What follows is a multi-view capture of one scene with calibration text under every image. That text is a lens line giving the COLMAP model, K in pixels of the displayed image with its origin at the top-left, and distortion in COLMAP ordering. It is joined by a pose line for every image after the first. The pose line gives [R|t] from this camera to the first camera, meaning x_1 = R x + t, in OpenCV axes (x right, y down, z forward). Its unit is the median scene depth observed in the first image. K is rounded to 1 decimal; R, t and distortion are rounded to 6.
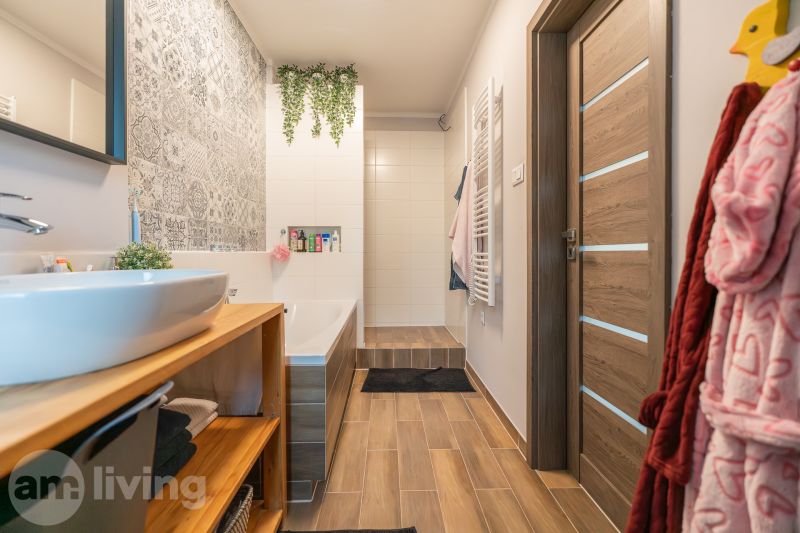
lens RADIAL K [[351.5, 0, 400.0], [0, 351.5, 266.5], [0, 0, 1]] dist [0.001818, 0.000100]
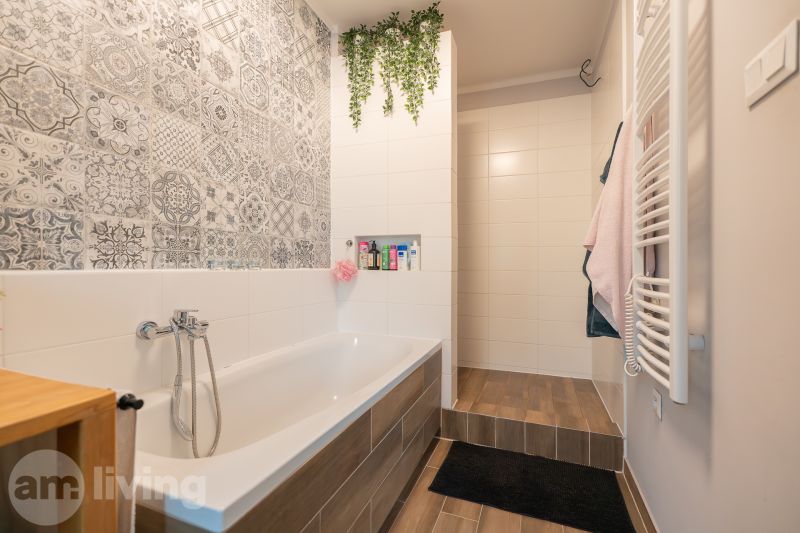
lens RADIAL K [[362.3, 0, 398.1], [0, 362.3, 268.2], [0, 0, 1]] dist [-0.001124, -0.000224]
pose [[0.920703, 0.010816, -0.390114, 0.083011], [-0.025461, 0.999151, -0.032388, -0.022065], [0.389433, 0.039752, 0.920197, 0.327300]]
